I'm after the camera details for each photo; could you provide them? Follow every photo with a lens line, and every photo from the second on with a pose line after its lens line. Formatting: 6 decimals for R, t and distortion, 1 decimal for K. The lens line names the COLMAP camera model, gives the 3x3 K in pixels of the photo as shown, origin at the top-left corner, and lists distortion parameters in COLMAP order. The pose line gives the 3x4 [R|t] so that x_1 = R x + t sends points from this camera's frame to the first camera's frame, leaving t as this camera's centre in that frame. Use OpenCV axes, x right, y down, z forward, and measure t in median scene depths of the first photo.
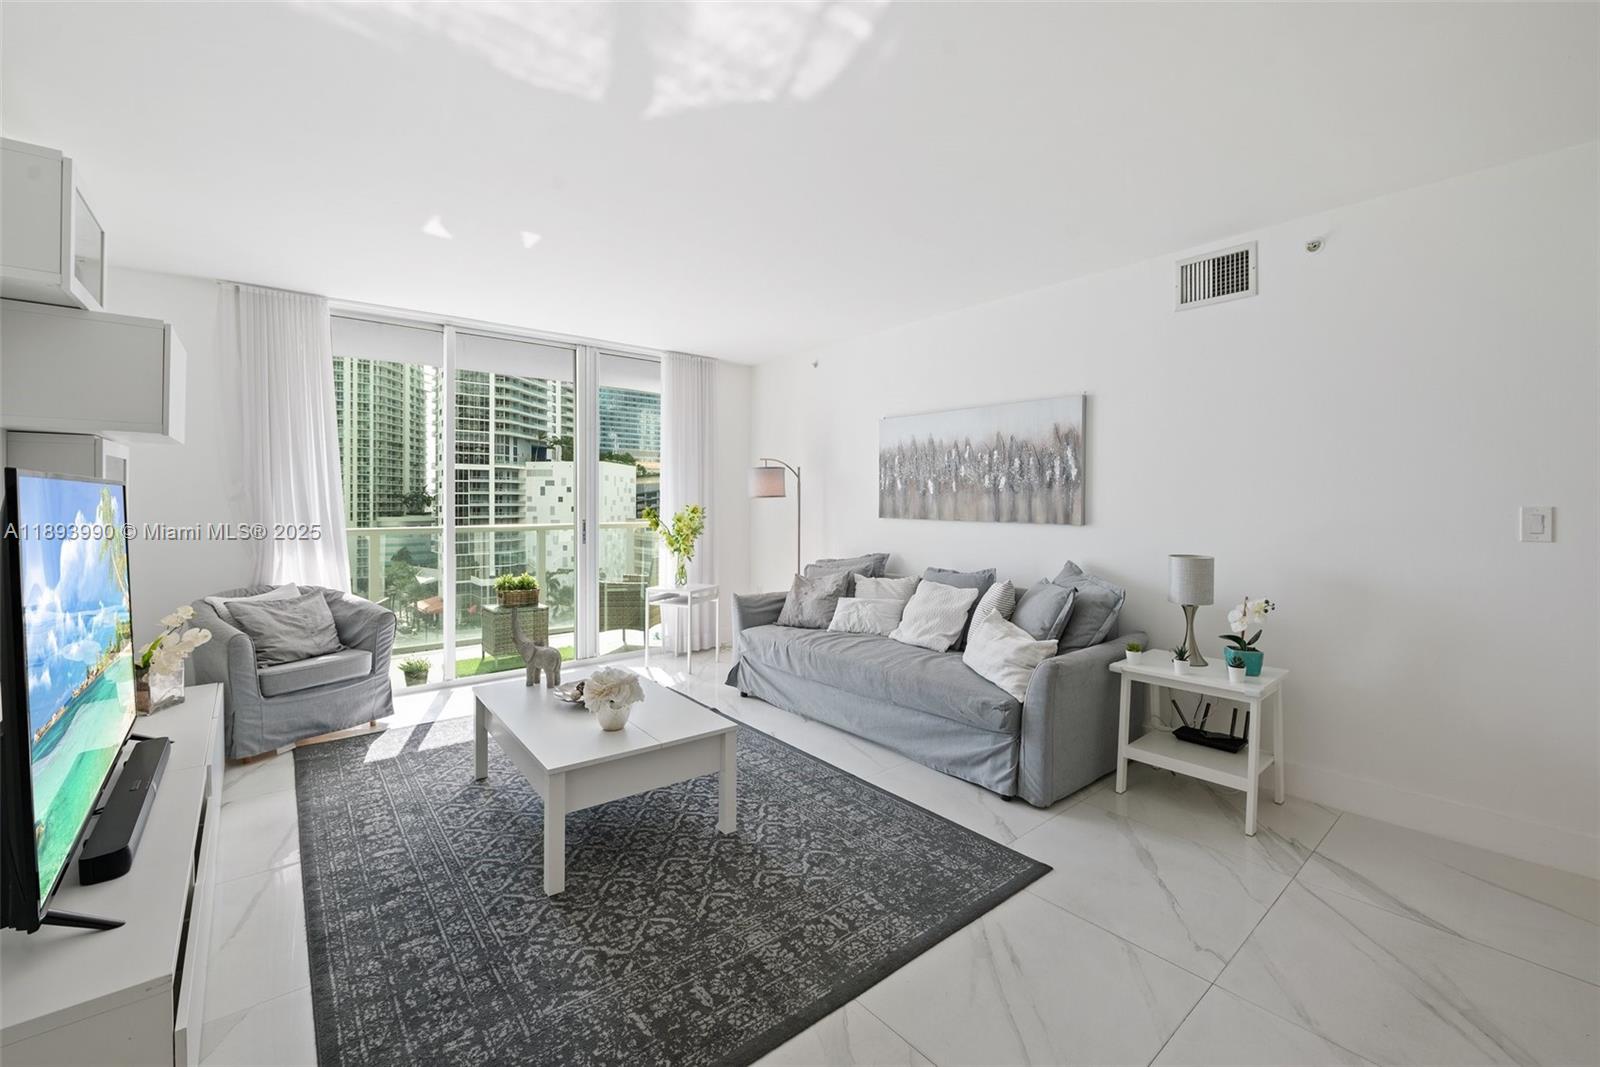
lens RADIAL K [[631.3, 0, 842.3], [0, 631.3, 502.0], [0, 0, 1]] dist [0.000756, 0.000114]
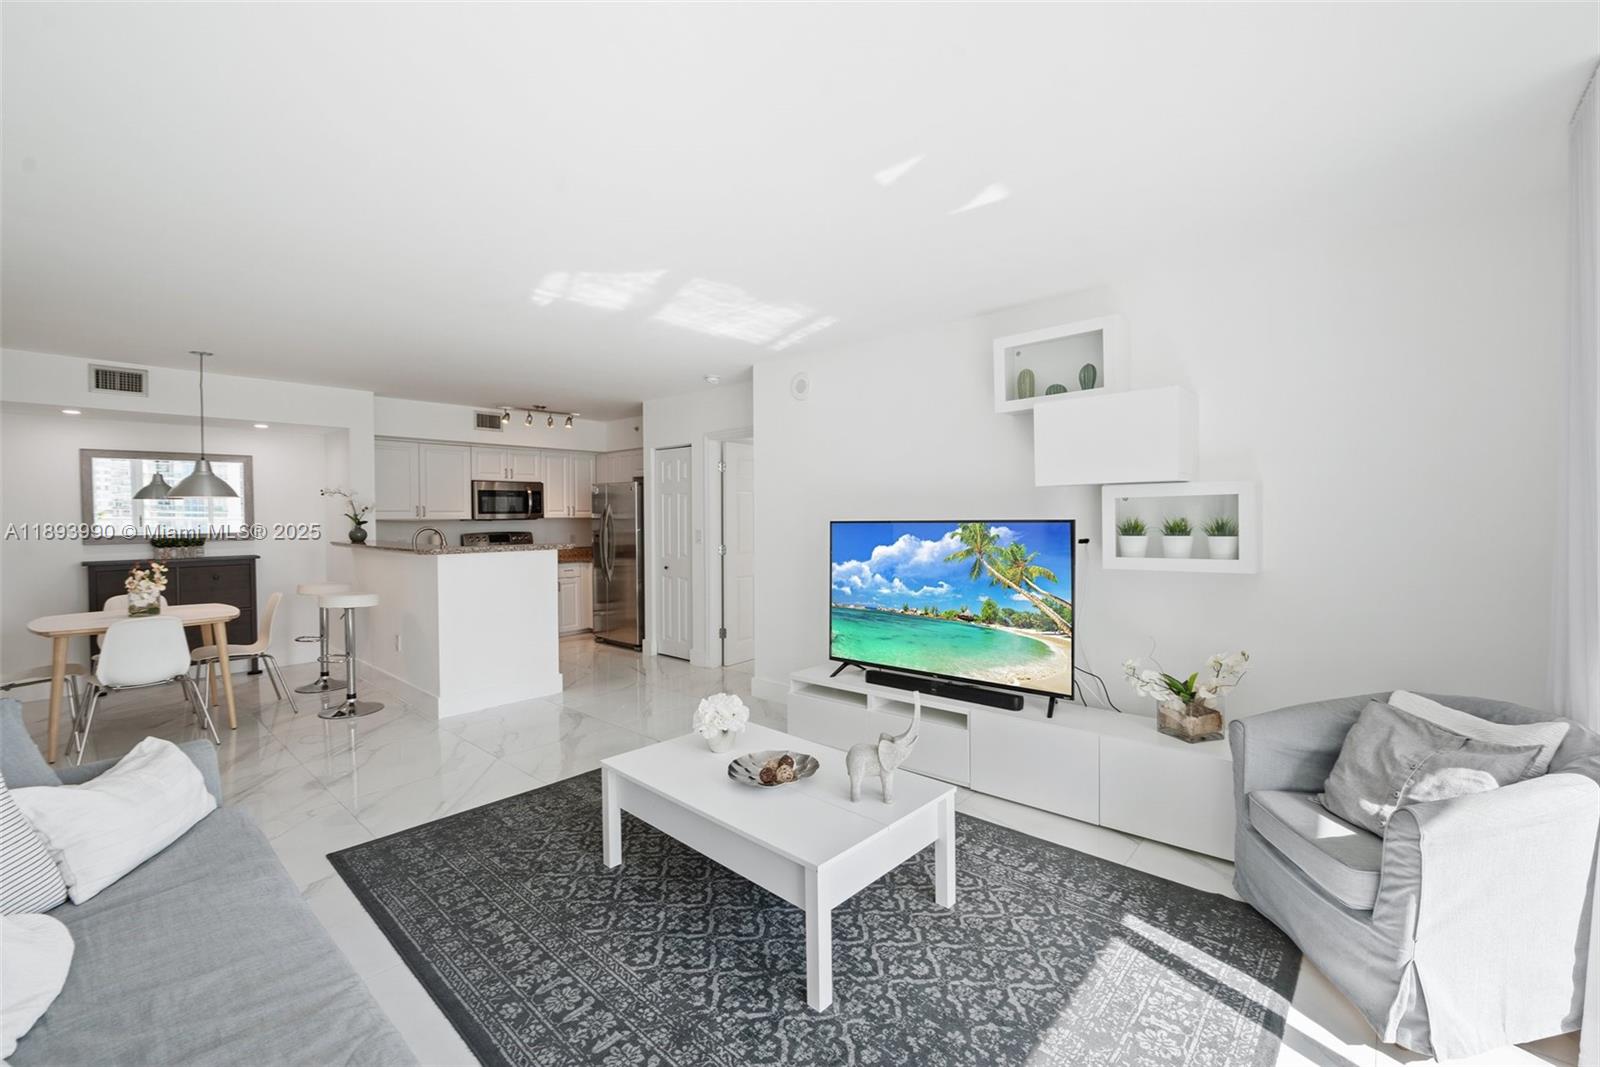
lens RADIAL K [[647.7, 0, 800.0], [0, 647.7, 533.5], [0, 0, 1]] dist [0.001794, 0.000217]
pose [[-0.995634, 0.002922, -0.093294, -0.210568], [0.002264, 0.999972, 0.007154, -0.008941], [0.093312, 0.006912, -0.995613, 1.124170]]
